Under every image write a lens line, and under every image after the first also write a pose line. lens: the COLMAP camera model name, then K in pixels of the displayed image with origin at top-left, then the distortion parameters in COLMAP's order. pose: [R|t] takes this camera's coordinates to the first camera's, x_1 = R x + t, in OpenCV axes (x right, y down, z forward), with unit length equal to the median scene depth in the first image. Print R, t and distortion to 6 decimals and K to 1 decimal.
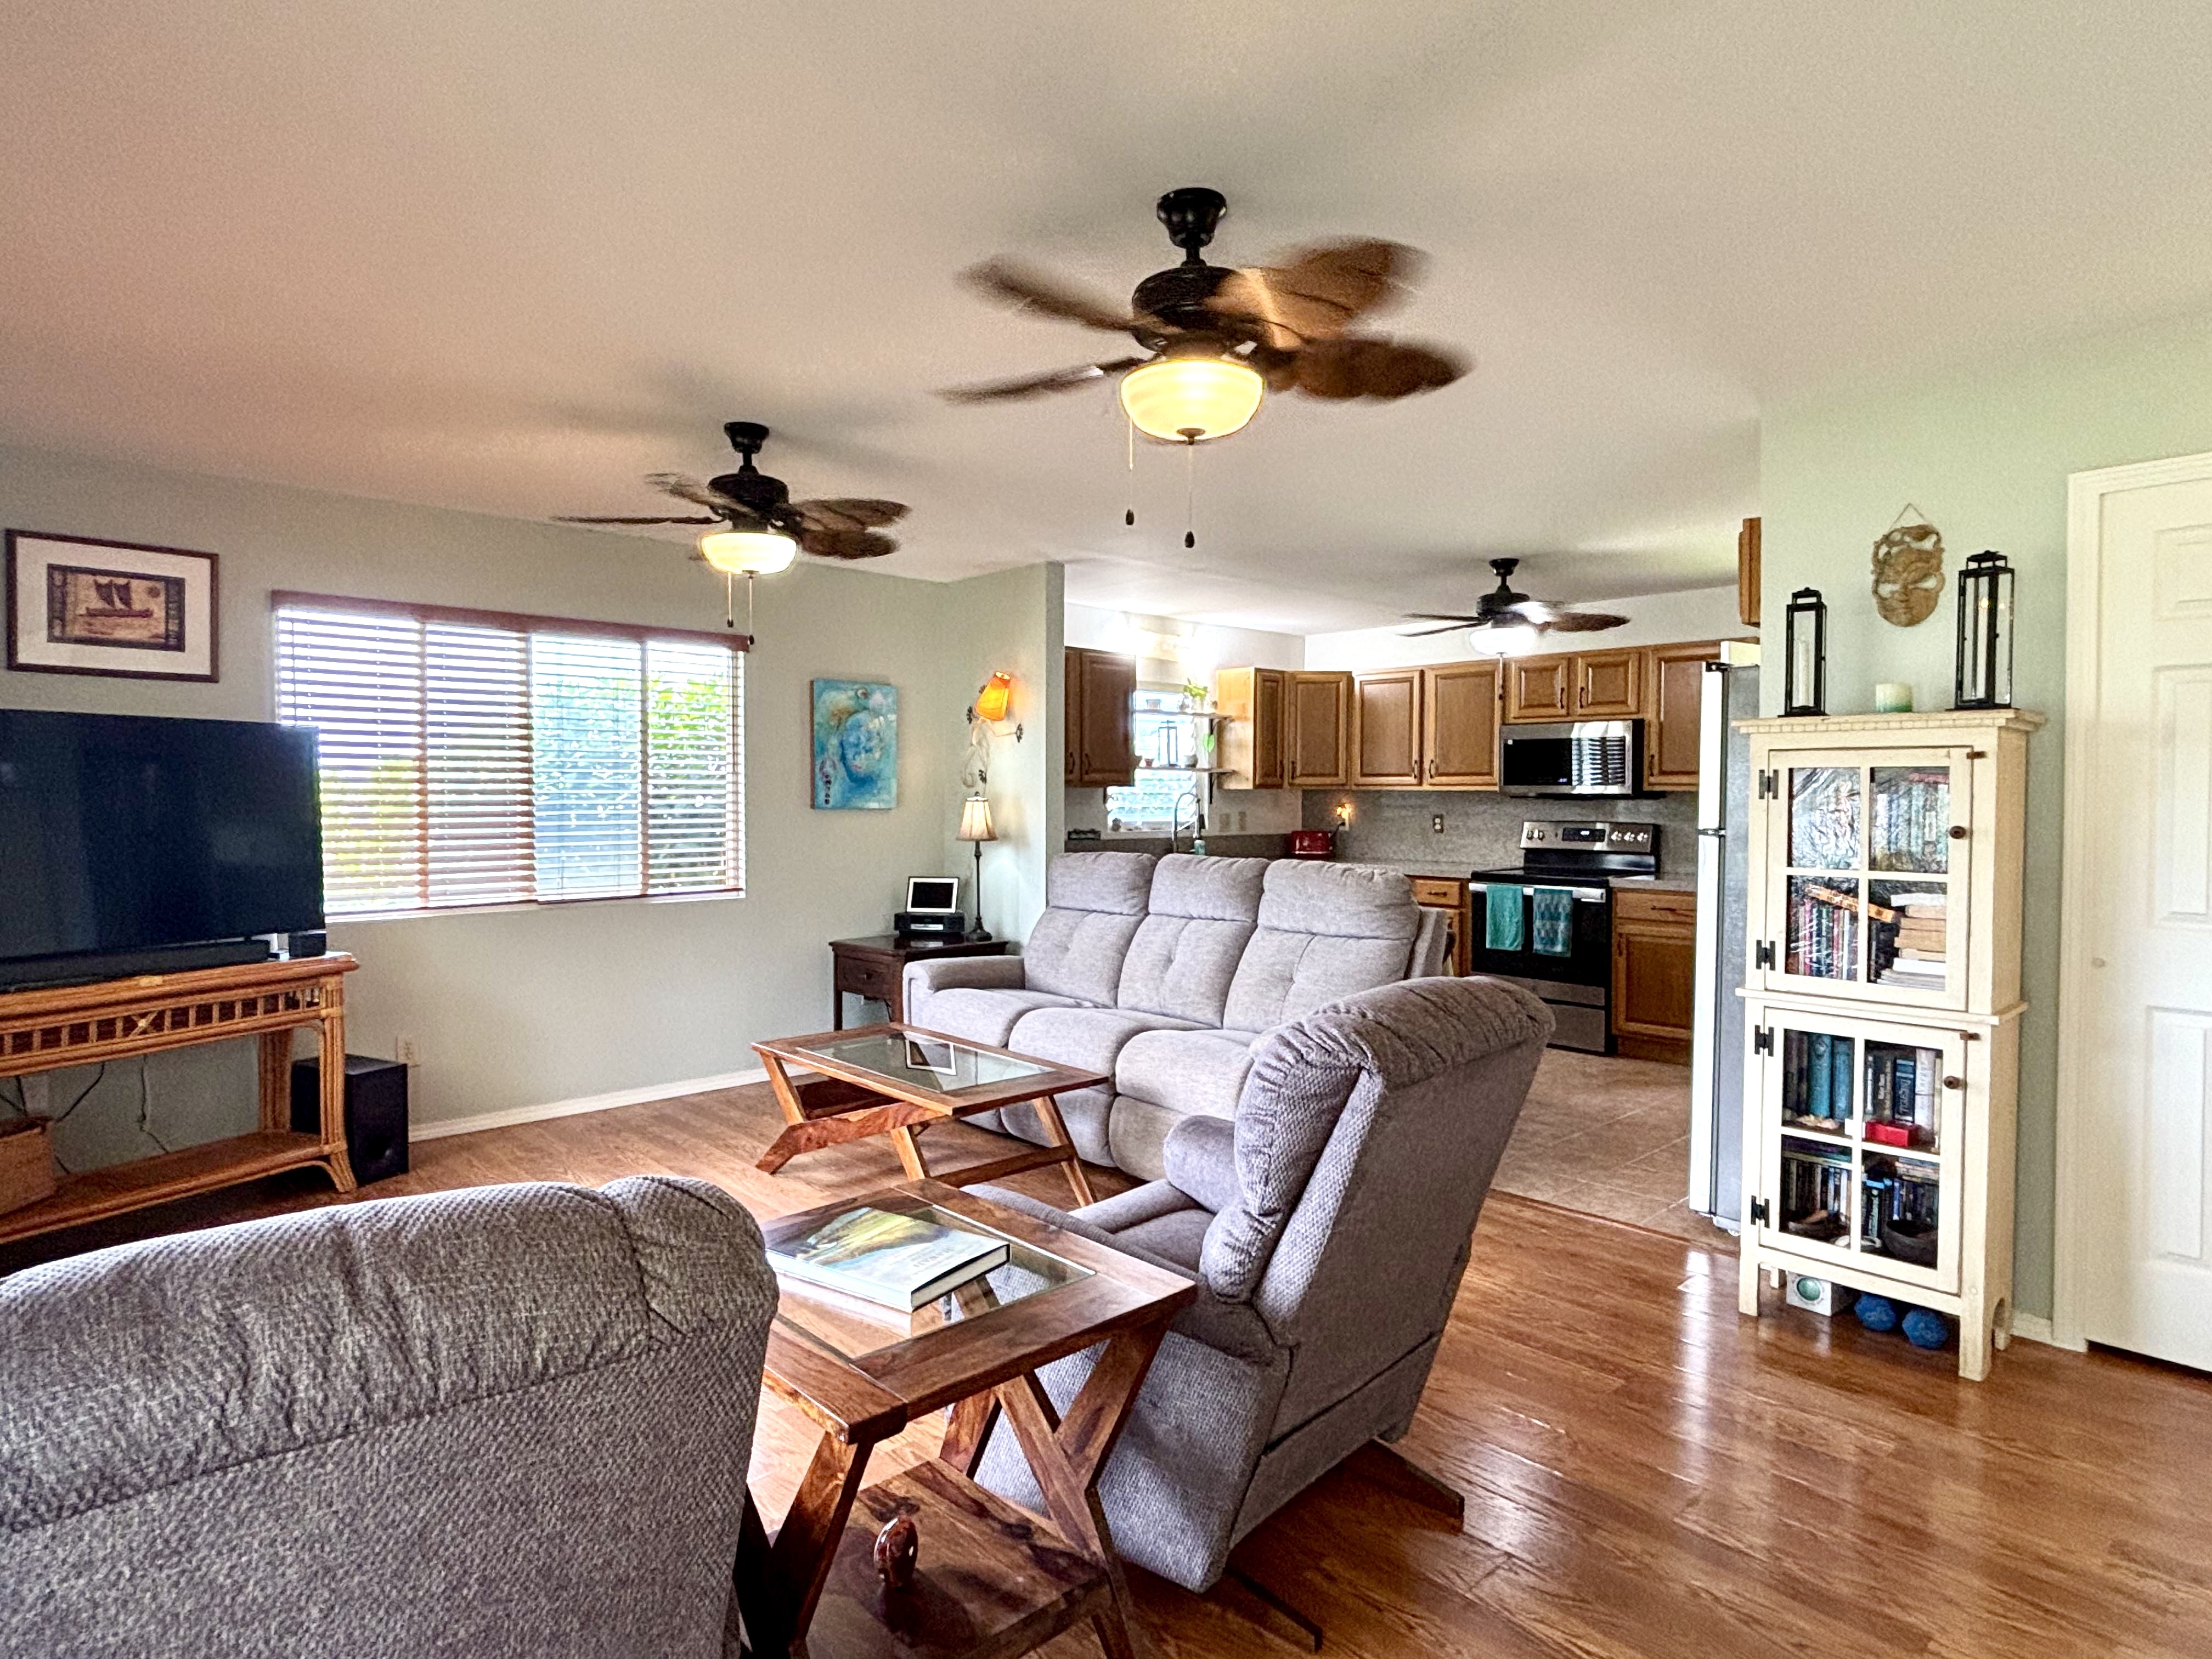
lens RADIAL K [[1206.8, 0, 1091.4], [0, 1206.8, 819.5], [0, 0, 1]] dist [0.003568, 0.000297]
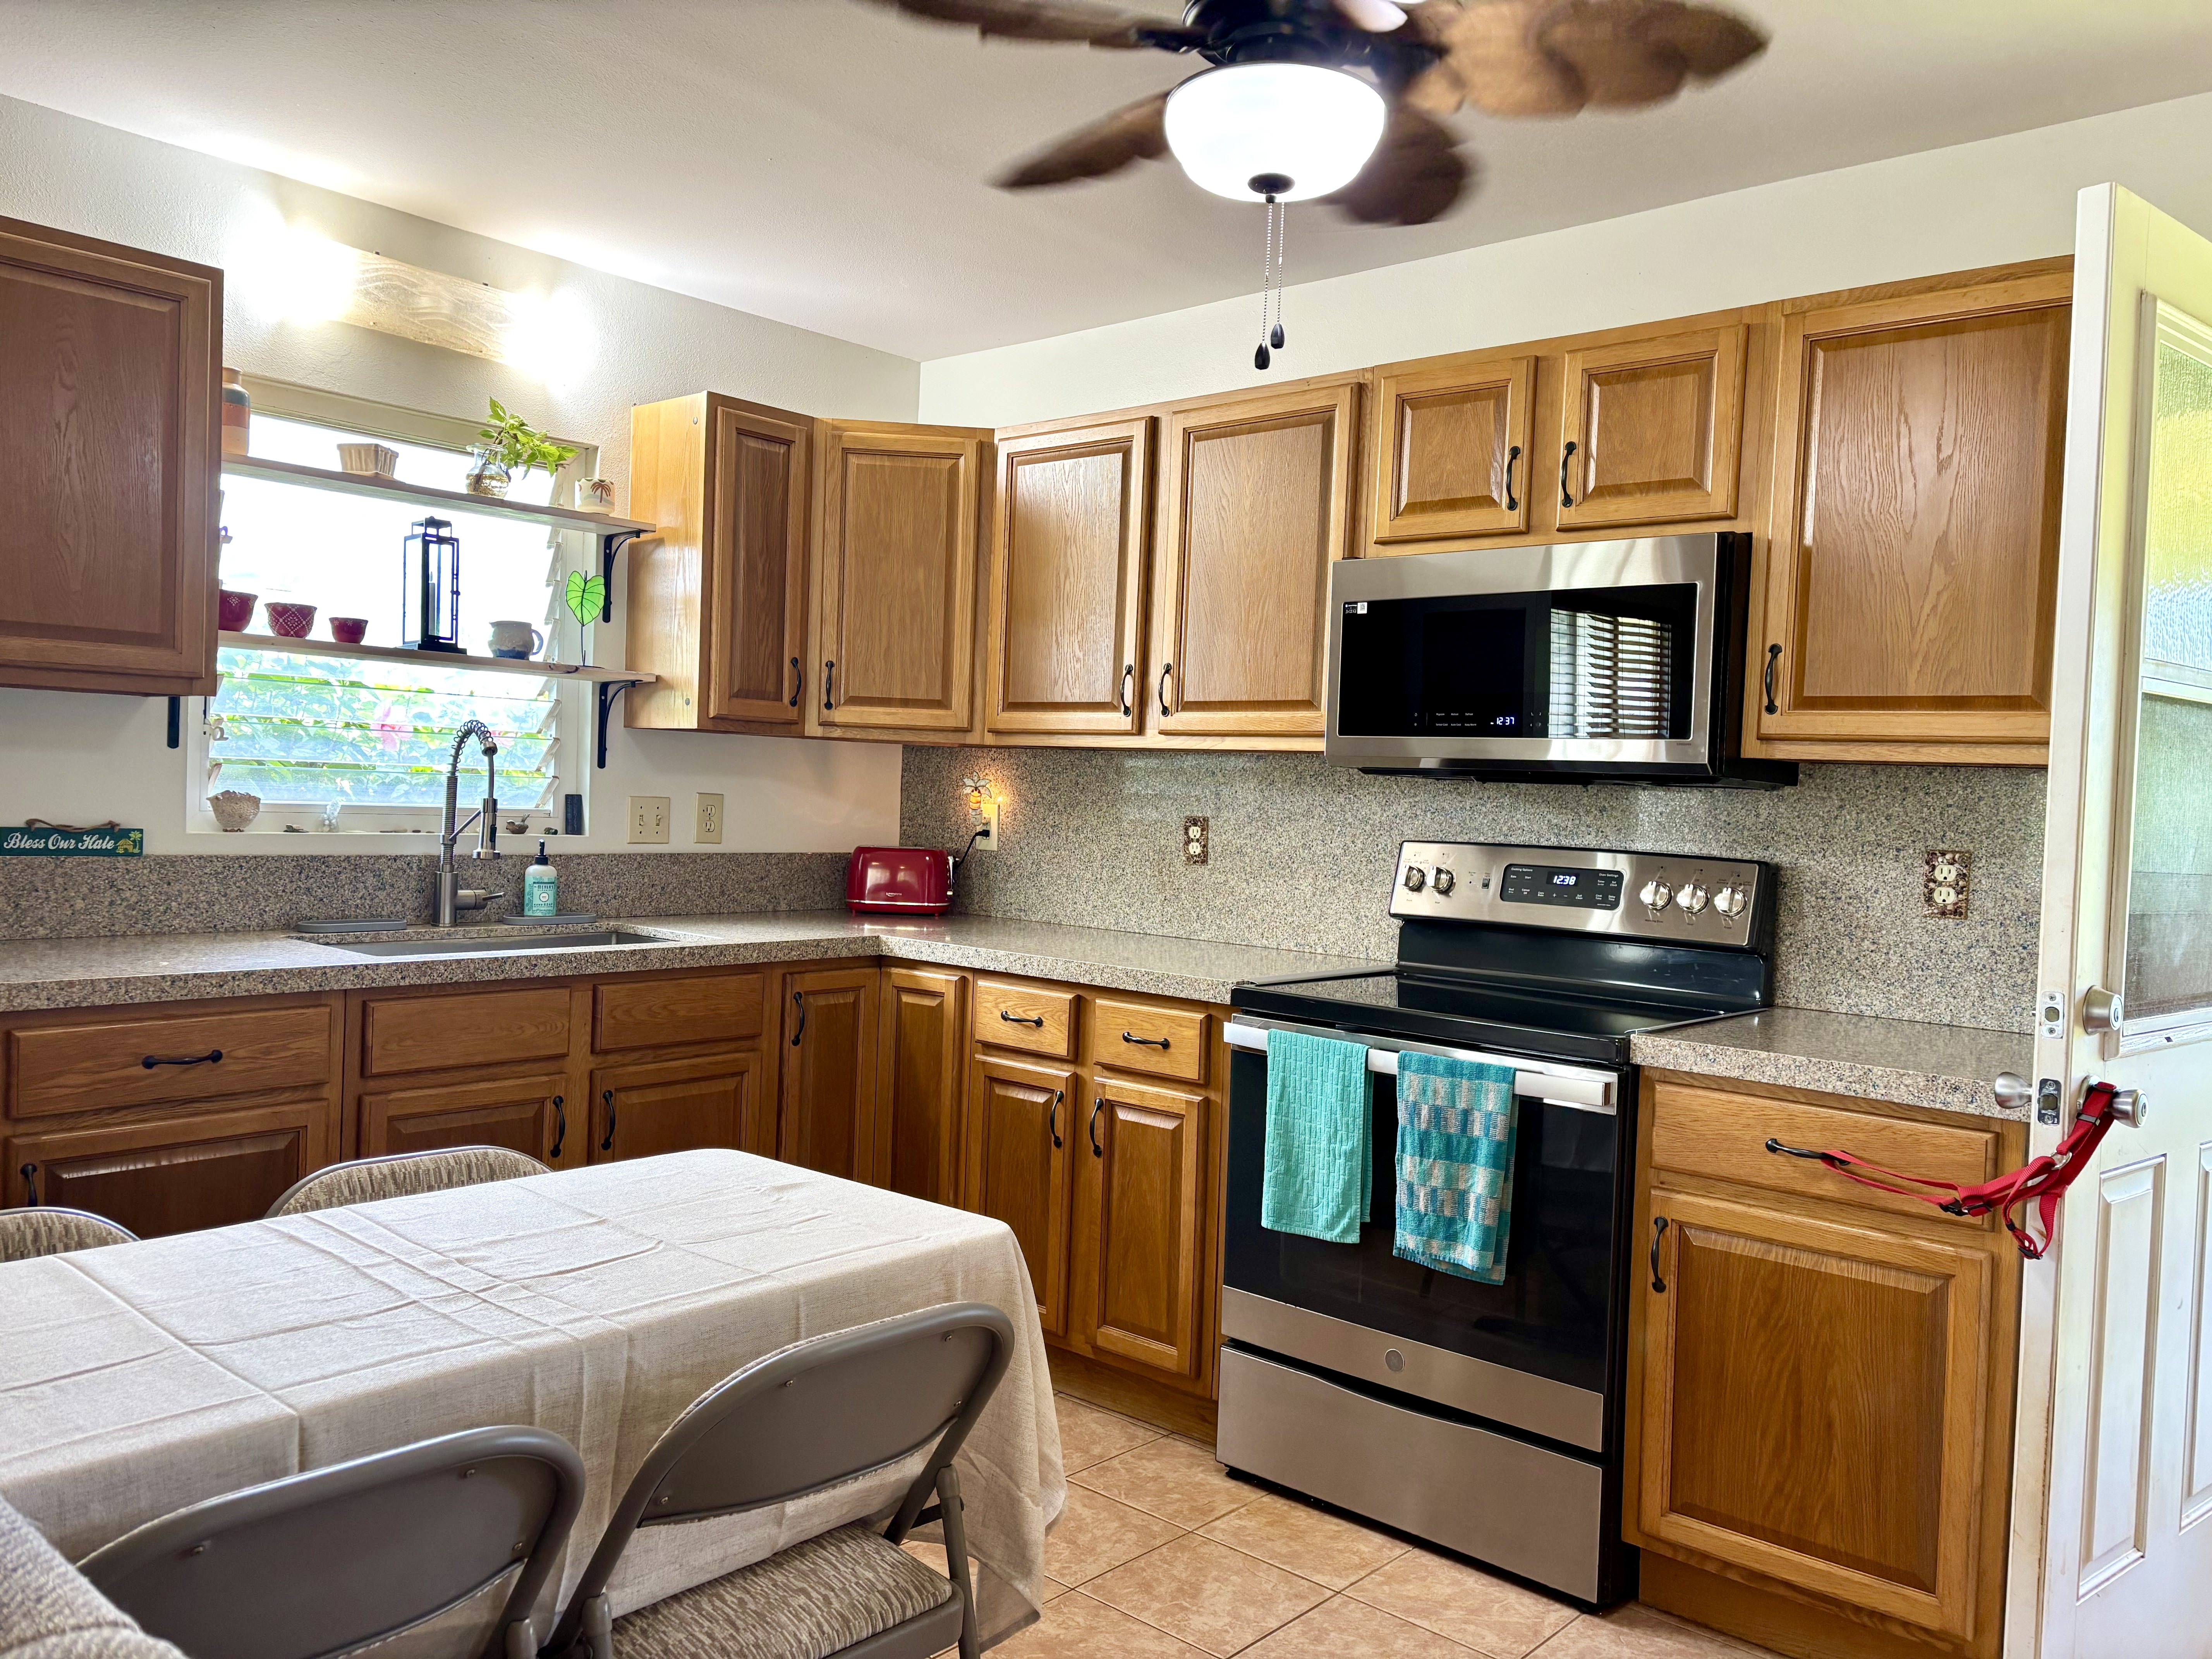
lens RADIAL K [[1669.3, 0, 1111.9], [0, 1669.3, 836.9], [0, 0, 1]] dist [0.015105, 0.000568]
pose [[0.992214, 0.033712, 0.119896, 0.218023], [-0.034835, 0.999367, 0.007283, -0.000316], [-0.119574, -0.011403, 0.992760, 0.528860]]
